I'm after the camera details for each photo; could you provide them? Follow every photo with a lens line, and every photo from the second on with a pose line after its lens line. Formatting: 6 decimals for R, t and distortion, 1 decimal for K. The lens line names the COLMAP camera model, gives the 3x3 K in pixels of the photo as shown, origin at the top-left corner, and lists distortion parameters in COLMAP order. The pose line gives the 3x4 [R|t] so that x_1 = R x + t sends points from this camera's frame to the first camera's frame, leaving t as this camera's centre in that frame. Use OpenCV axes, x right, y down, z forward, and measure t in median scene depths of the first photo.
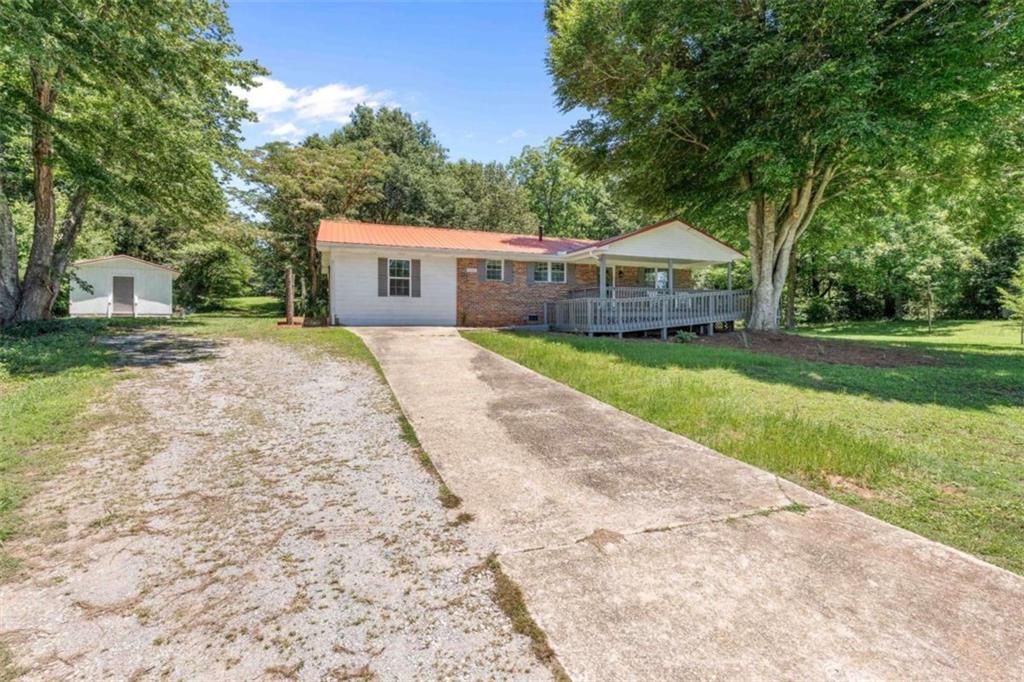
lens RADIAL K [[456.4, 0, 520.8], [0, 456.4, 311.1], [0, 0, 1]] dist [-0.000733, 0.000082]
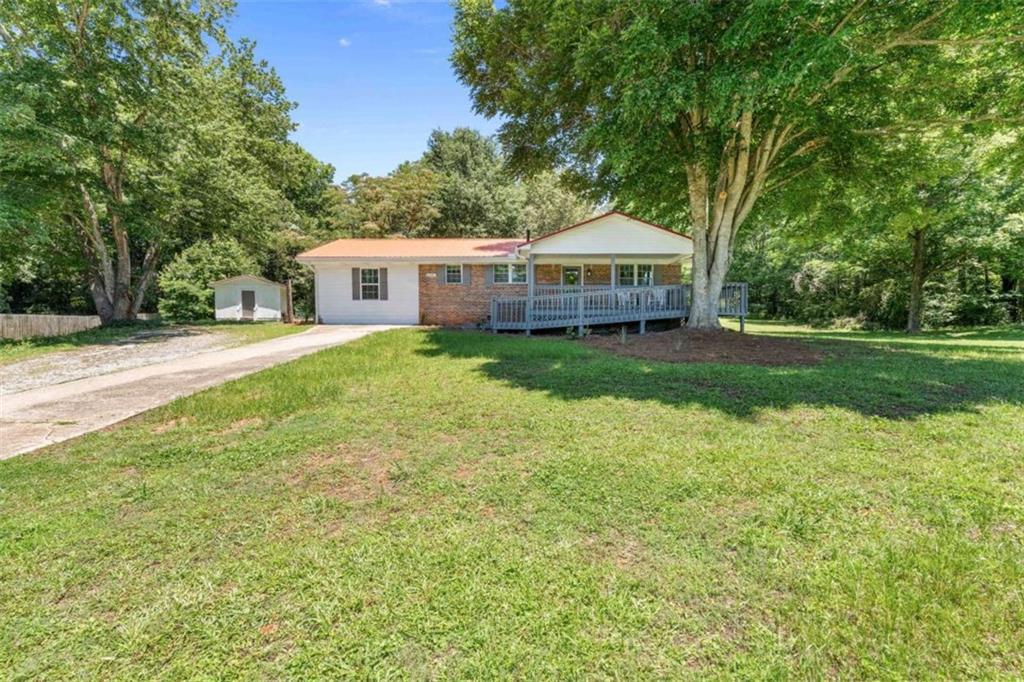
lens RADIAL K [[456.4, 0, 518.2], [0, 456.4, 338.0], [0, 0, 1]] dist [-0.000733, 0.000082]
pose [[0.932217, 0.007735, -0.361817, 0.497299], [0.008174, 0.999066, 0.042419, 0.018781], [0.361807, -0.042501, 0.931284, 0.030885]]
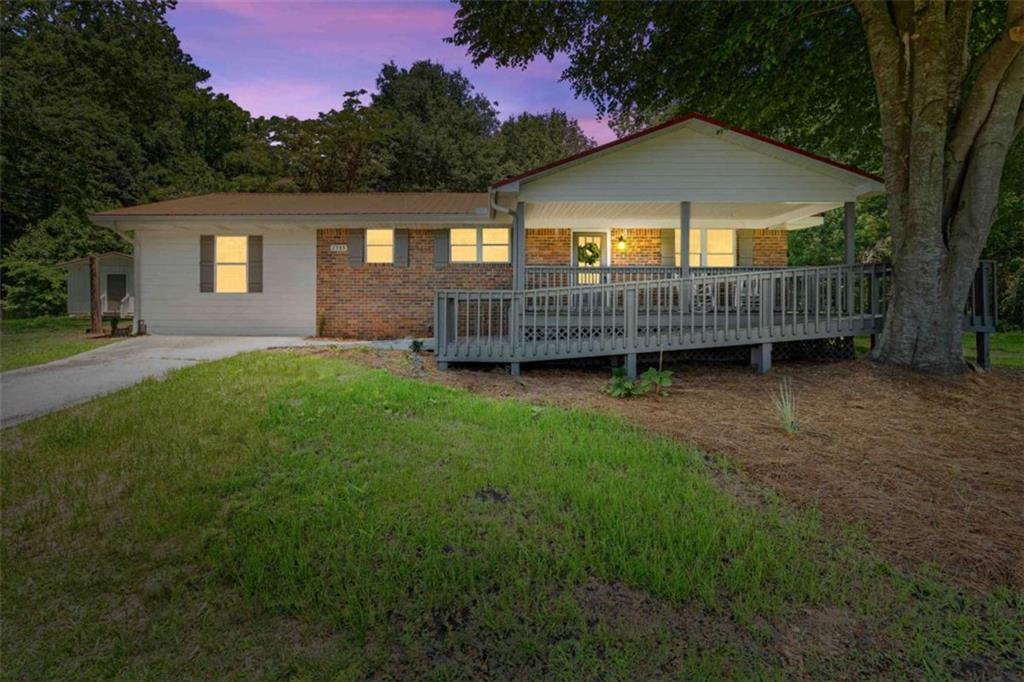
lens RADIAL K [[486.9, 0, 486.4], [0, 486.9, 310.1], [0, 0, 1]] dist [-0.001440, -0.000729]
pose [[0.926248, -0.000954, -0.376914, 0.332153], [0.007300, 0.999855, 0.015409, -0.012916], [0.376845, -0.017024, 0.926120, 0.458424]]
